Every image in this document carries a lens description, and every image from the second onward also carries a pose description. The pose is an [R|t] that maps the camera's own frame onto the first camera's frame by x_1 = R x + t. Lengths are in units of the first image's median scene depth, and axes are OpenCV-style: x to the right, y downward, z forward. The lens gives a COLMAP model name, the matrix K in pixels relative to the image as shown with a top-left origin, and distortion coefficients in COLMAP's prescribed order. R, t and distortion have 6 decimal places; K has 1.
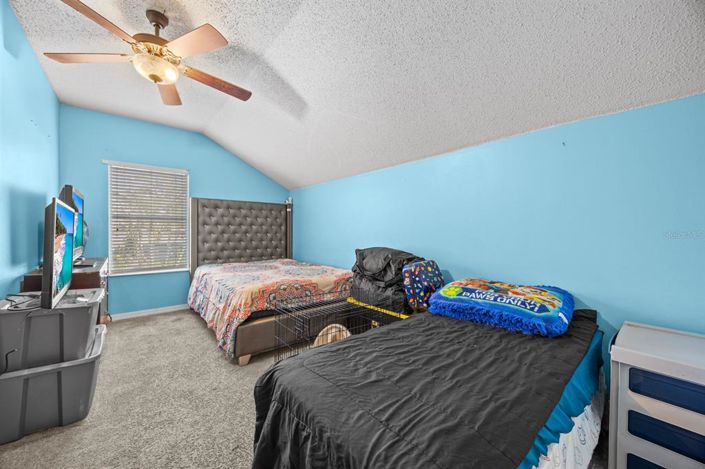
lens RADIAL K [[268.6, 0, 353.1], [0, 268.6, 239.1], [0, 0, 1]] dist [0.000100, -0.000020]
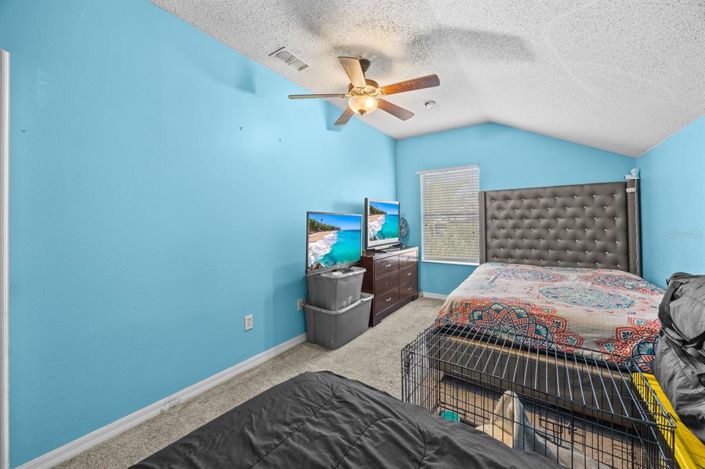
lens RADIAL K [[277.1, 0, 354.1], [0, 277.1, 222.8], [0, 0, 1]] dist [-0.000293, -0.000044]
pose [[0.251110, -0.004163, -0.967950, 0.247523], [-0.016256, 0.999832, -0.008518, -0.024440], [0.967822, 0.017874, 0.251000, 0.293473]]
